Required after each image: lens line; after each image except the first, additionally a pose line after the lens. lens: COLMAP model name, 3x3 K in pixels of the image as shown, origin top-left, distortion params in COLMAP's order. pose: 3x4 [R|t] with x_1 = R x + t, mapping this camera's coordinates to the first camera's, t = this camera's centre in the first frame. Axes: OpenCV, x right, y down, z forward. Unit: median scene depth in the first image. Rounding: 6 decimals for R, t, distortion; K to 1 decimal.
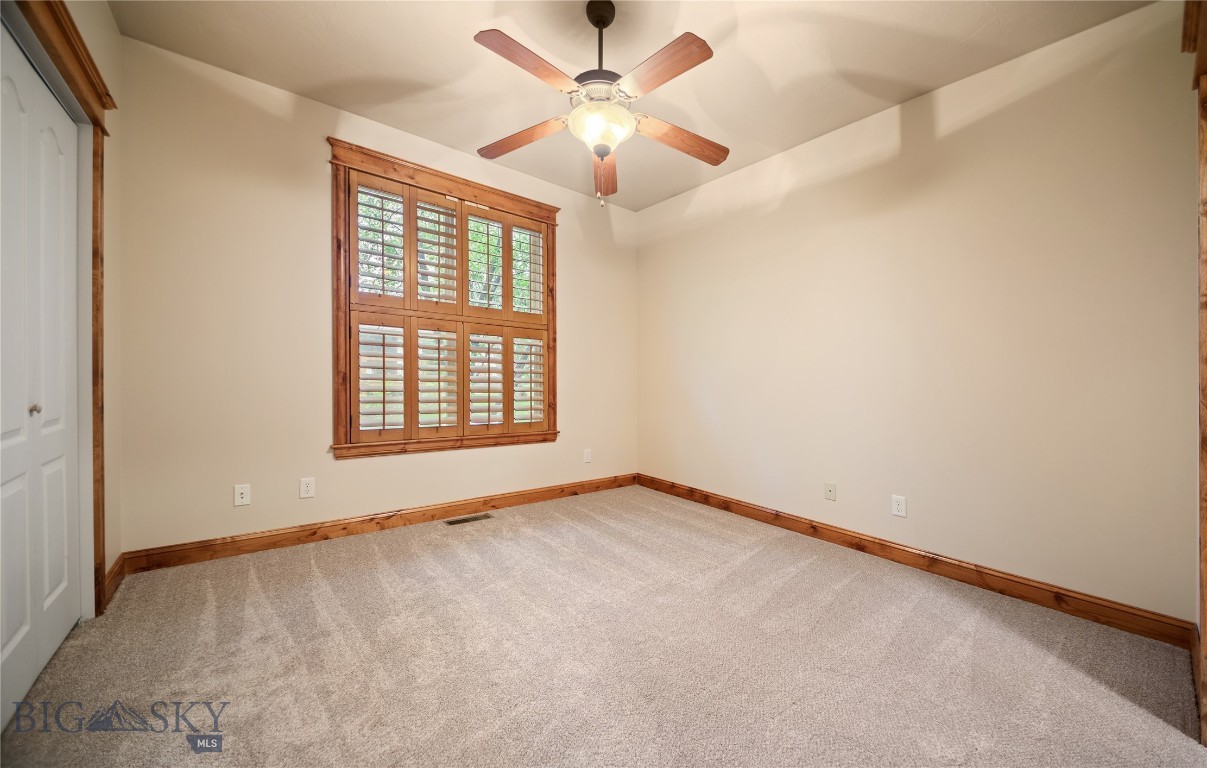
lens RADIAL K [[429.6, 0, 576.2], [0, 429.6, 363.0], [0, 0, 1]] dist [-0.001264, -0.000014]
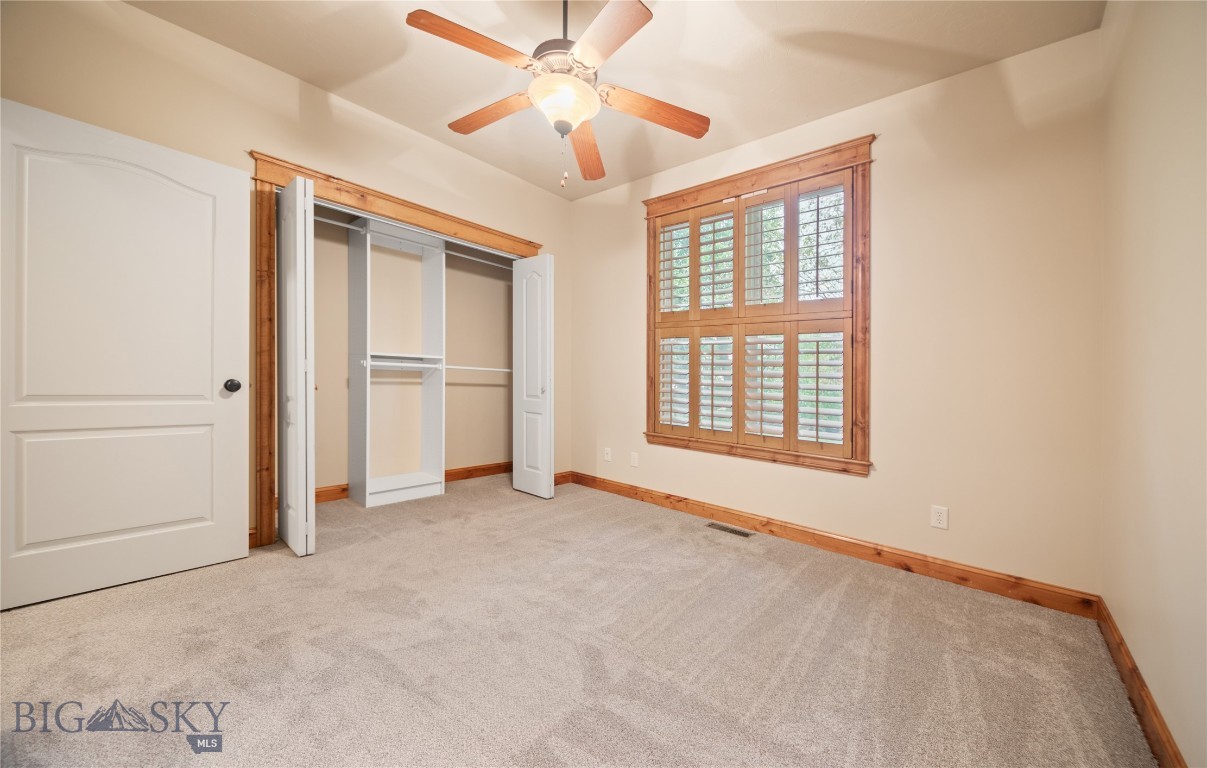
lens RADIAL K [[434.7, 0, 603.5], [0, 434.7, 384.0], [0, 0, 1]] dist [-0.003139, 0.000176]
pose [[0.214273, 0.001964, -0.976772, 0.640111], [0.005929, 0.999977, 0.003311, 0.033392], [0.976756, -0.006501, 0.214256, 0.520545]]
